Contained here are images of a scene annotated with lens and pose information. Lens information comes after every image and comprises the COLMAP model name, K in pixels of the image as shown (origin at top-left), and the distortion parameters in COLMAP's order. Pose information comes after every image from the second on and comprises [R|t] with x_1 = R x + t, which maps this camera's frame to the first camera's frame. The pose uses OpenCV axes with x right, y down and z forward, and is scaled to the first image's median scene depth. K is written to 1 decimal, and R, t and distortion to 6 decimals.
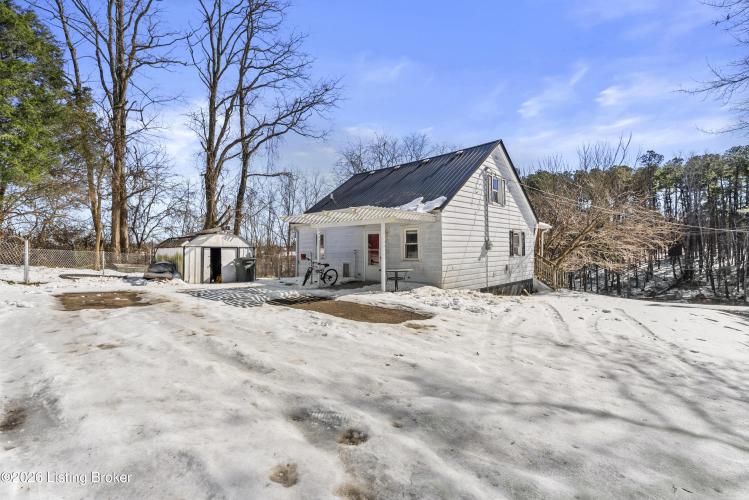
lens RADIAL K [[339.6, 0, 375.3], [0, 339.6, 250.7], [0, 0, 1]] dist [0.003435, 0.000899]
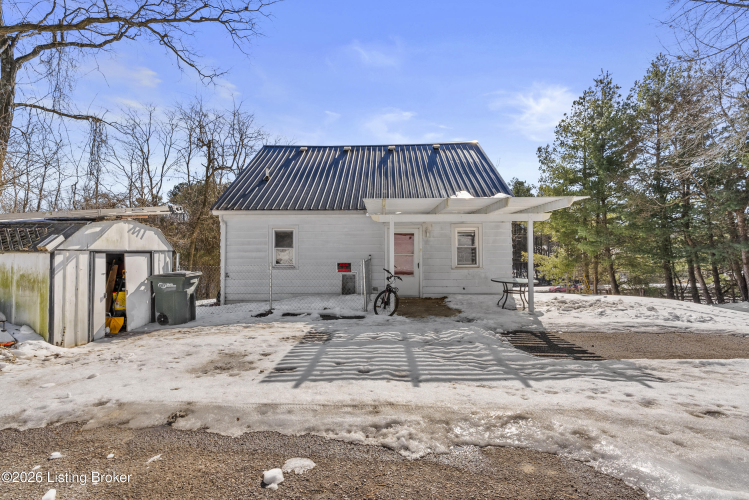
lens RADIAL K [[339.6, 0, 374.5], [0, 339.6, 245.7], [0, 0, 1]] dist [0.003435, 0.000899]
pose [[0.748851, 0.008425, 0.662685, -0.509039], [0.001100, 0.999902, -0.013955, -0.011070], [-0.662738, 0.011179, 0.748768, 0.459988]]
